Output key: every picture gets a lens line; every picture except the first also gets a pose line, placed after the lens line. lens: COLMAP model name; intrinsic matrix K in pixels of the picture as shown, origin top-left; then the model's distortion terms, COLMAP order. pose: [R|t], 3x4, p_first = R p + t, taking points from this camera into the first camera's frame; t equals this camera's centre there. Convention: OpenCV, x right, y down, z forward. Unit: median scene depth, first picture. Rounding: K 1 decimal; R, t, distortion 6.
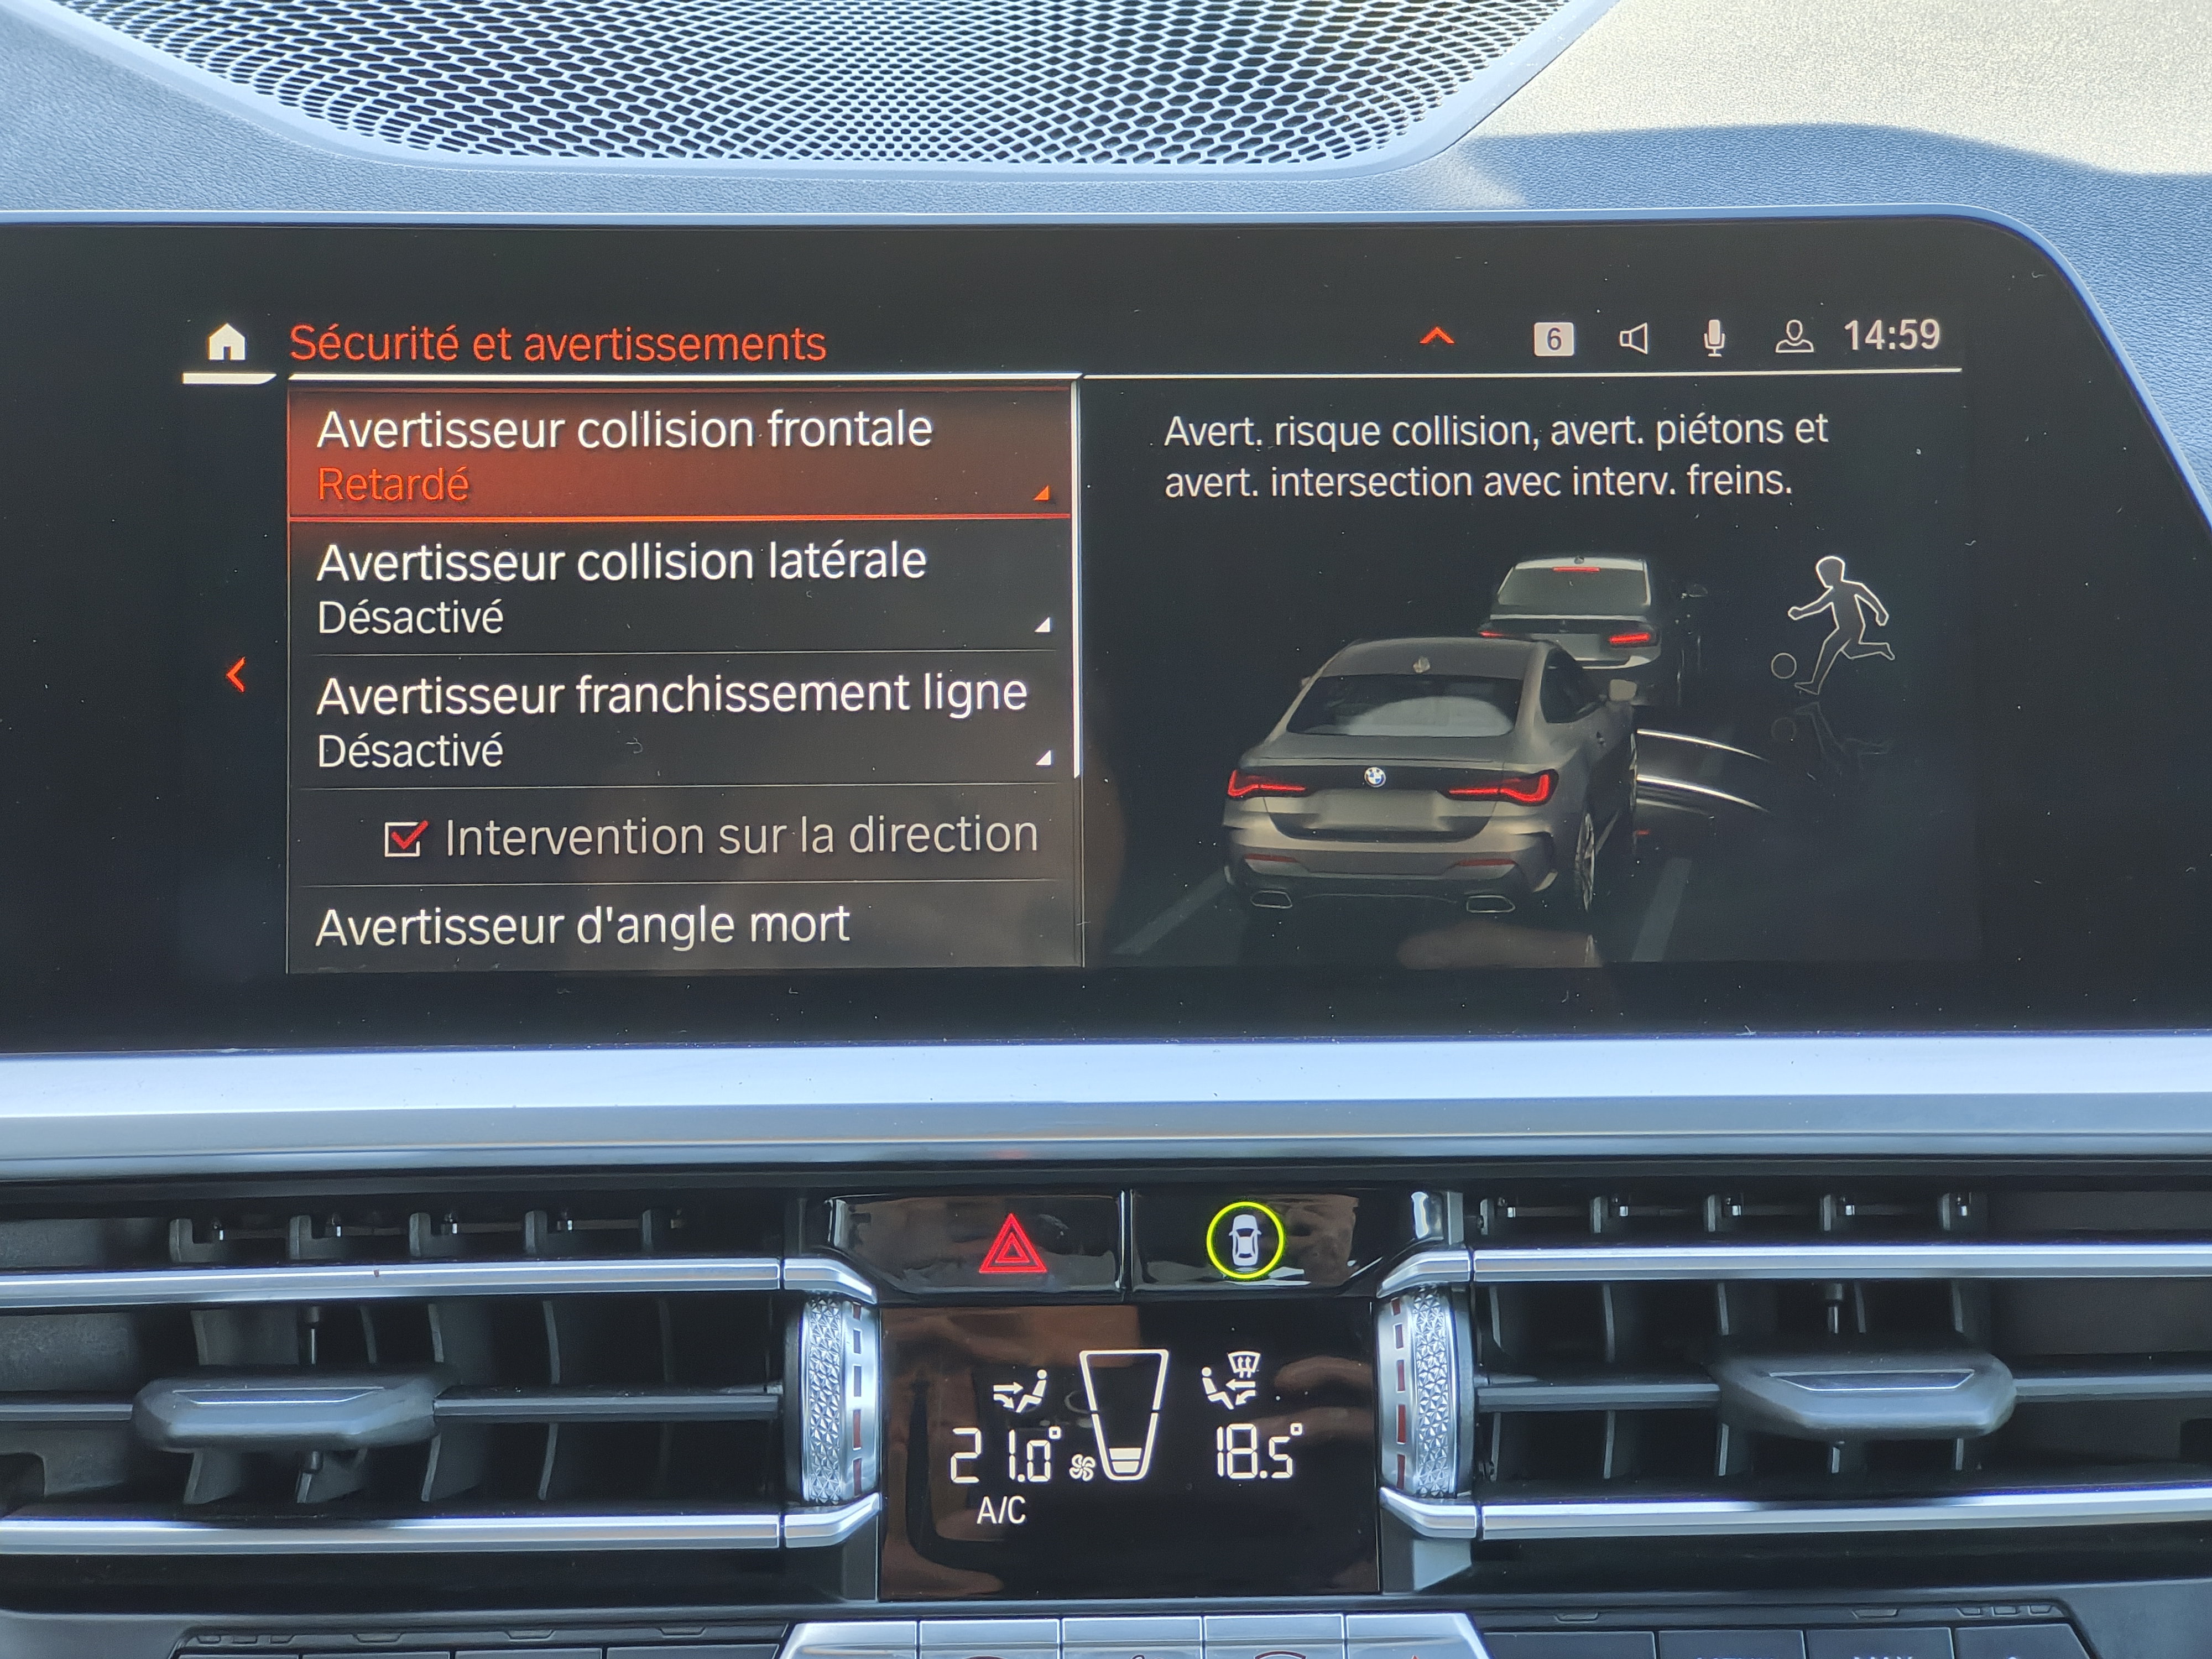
lens RADIAL K [[3532.6, 0, 1102.3], [0, 3532.6, 820.5], [0, 0, 1]] dist [0.175195, 0.000000]
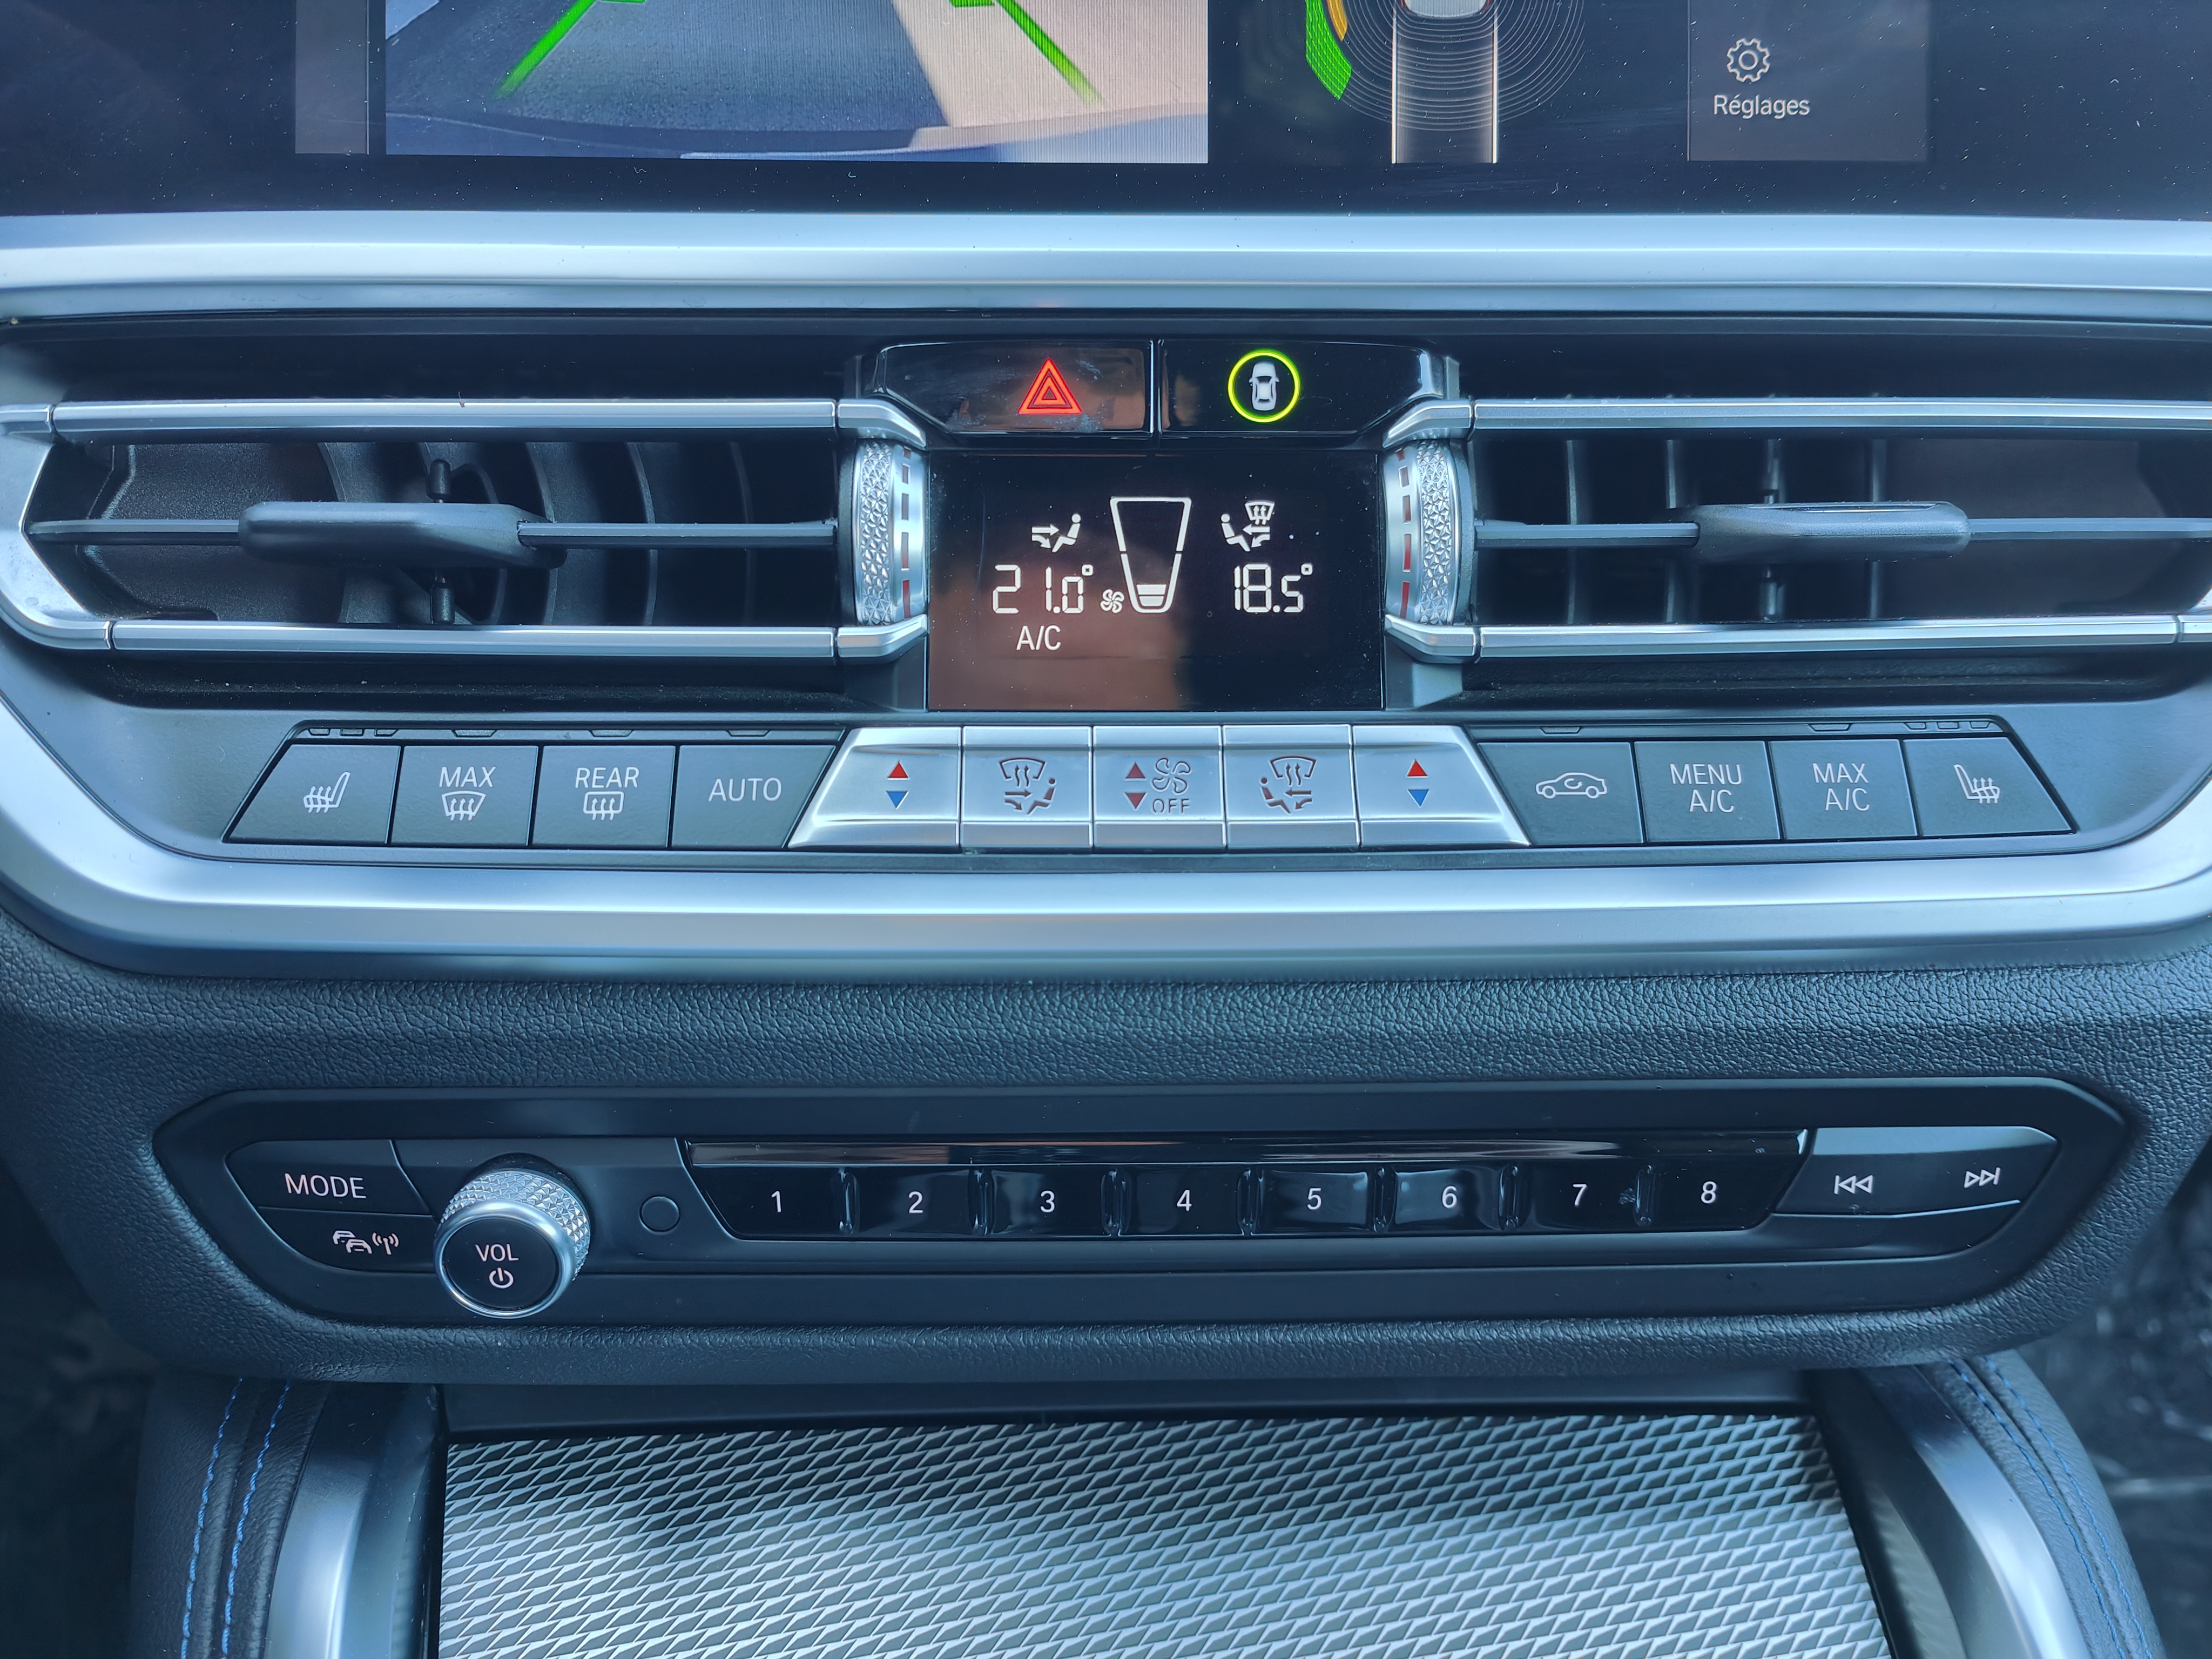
lens RADIAL K [[1763.2, 0, 1084.7], [0, 1763.2, 779.5], [0, 0, 1]] dist [0.063908, -0.069432]
pose [[0.999931, 0.006598, -0.009703, -0.008392], [-0.006106, 0.998738, 0.049845, 0.209690], [0.010019, -0.049783, 0.998710, 0.449668]]
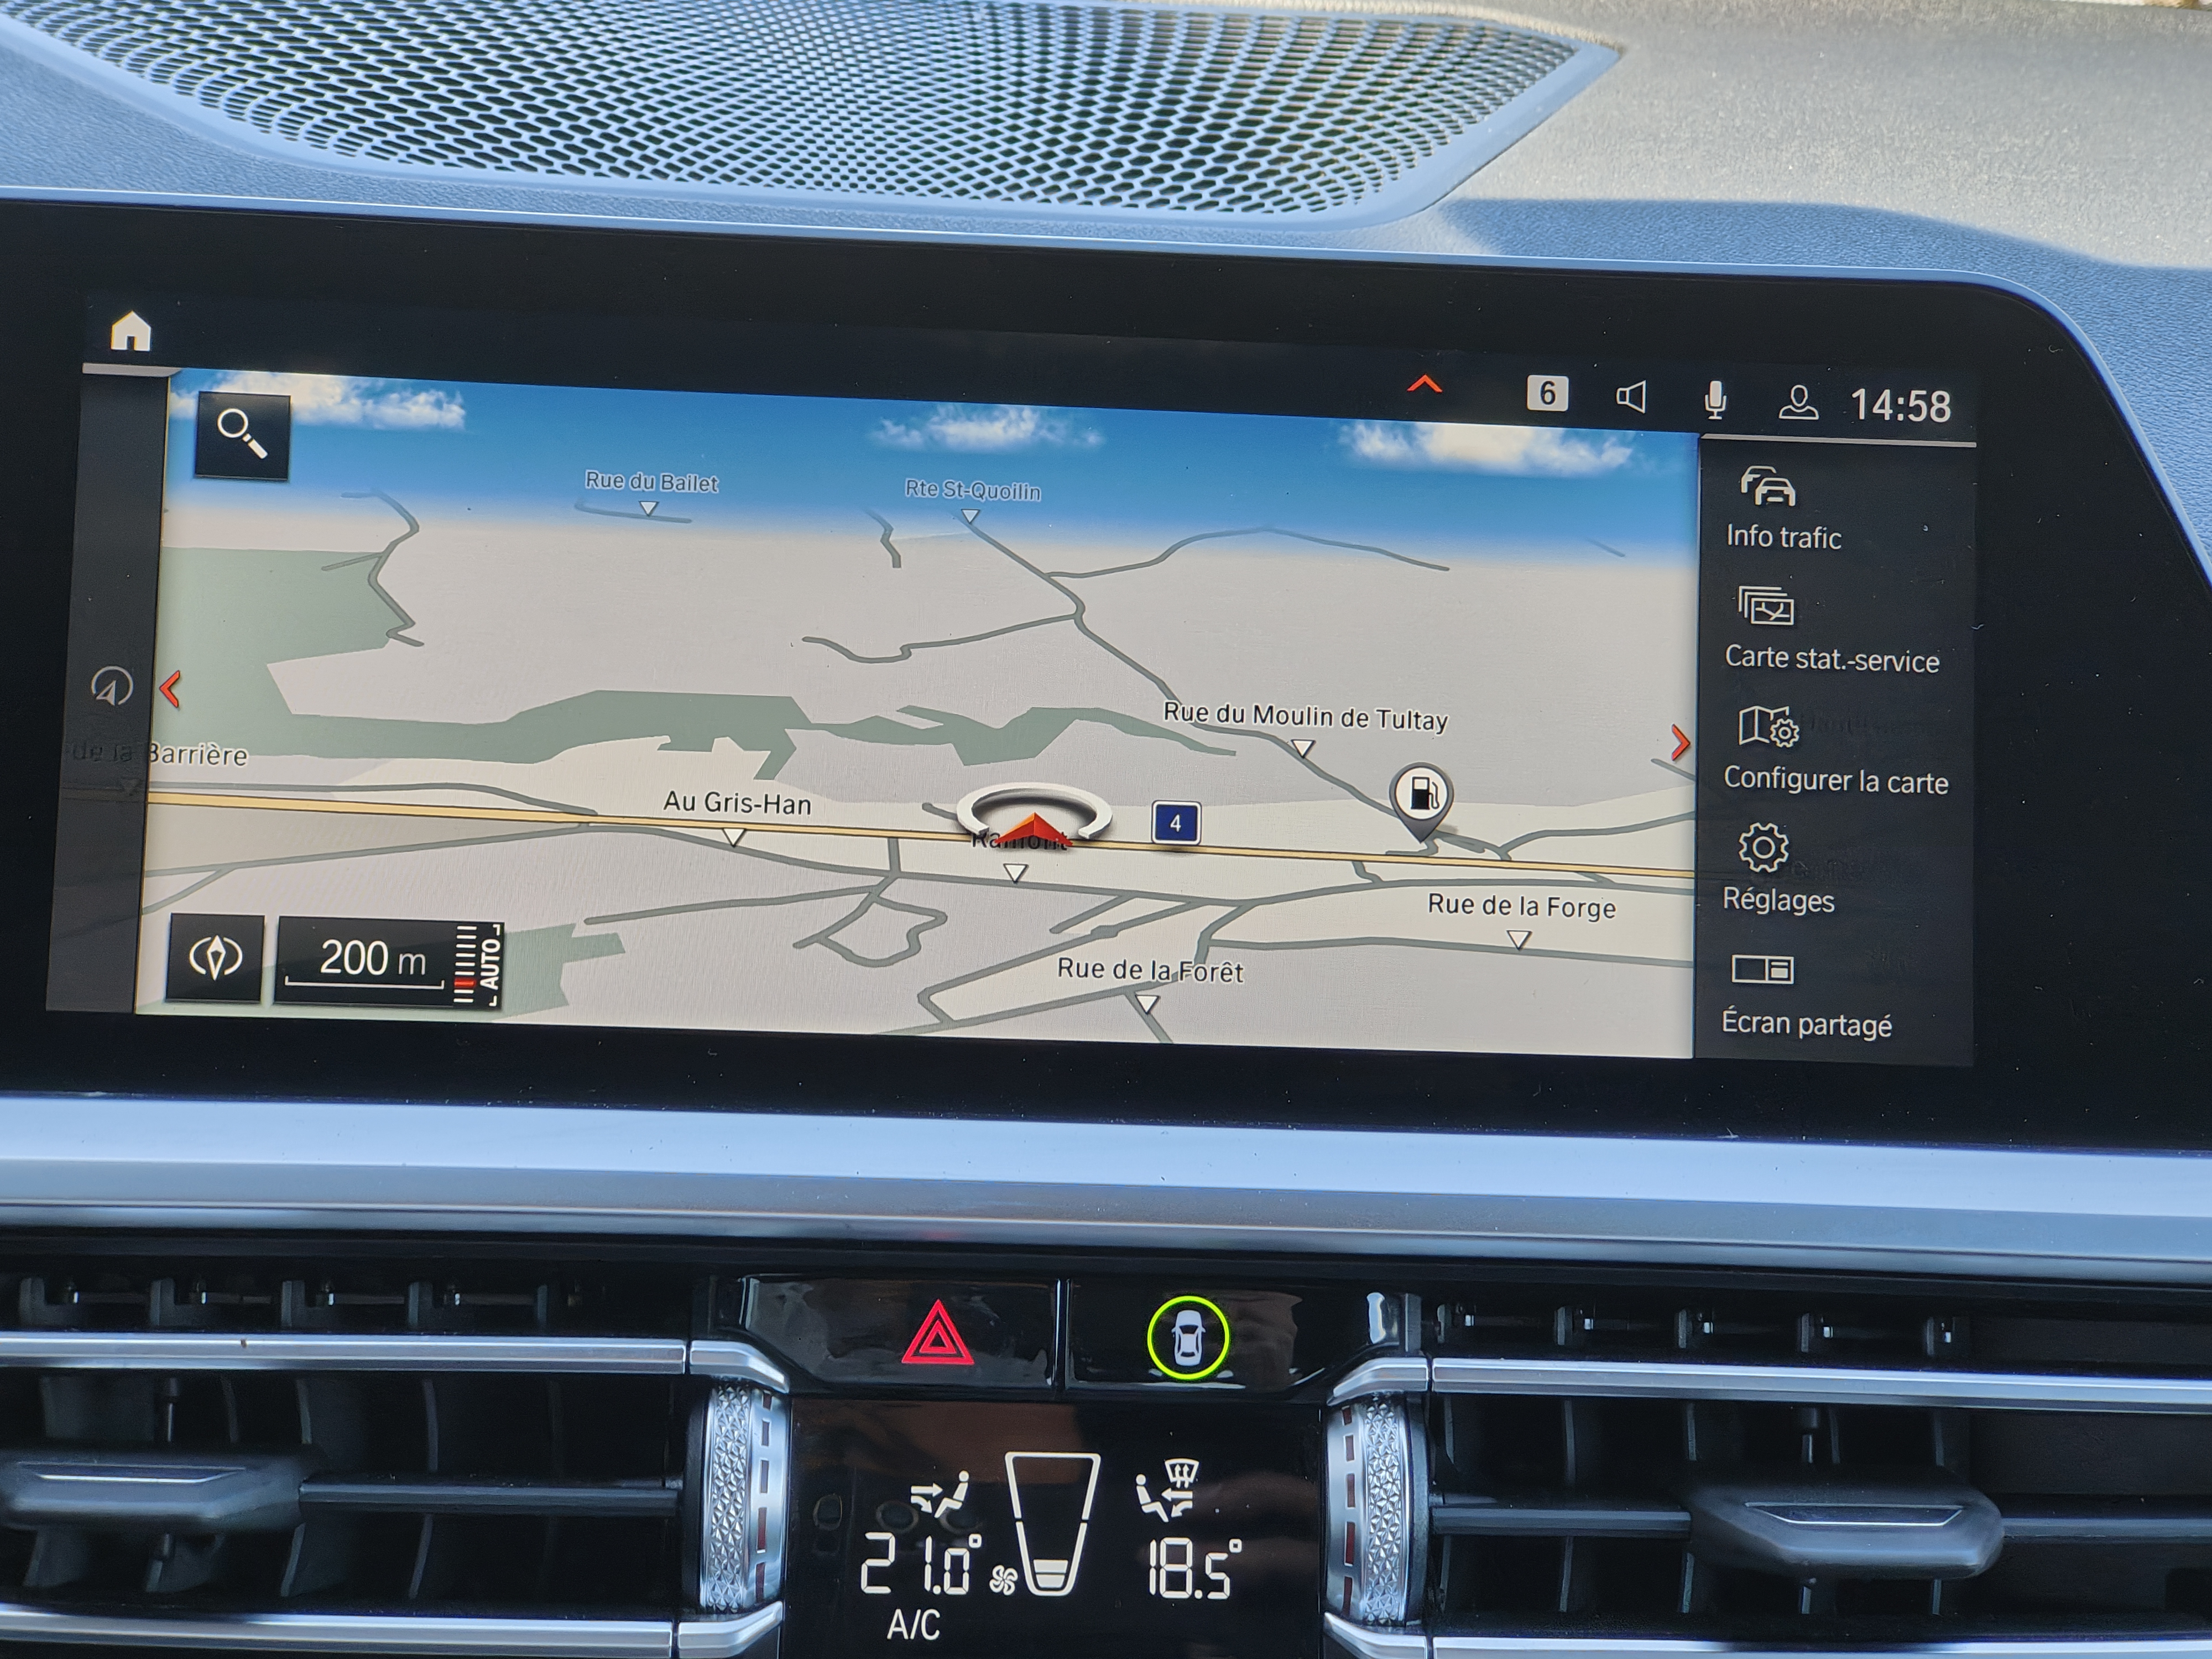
lens RADIAL K [[3532.6, 0, 1111.1], [0, 3532.6, 809.4], [0, 0, 1]] dist [0.175195, 0.000000]
pose [[0.998656, 0.040344, 0.032537, -0.015789], [-0.039103, 0.998515, -0.037926, 0.015898], [-0.034018, 0.036603, 0.998751, 0.065580]]
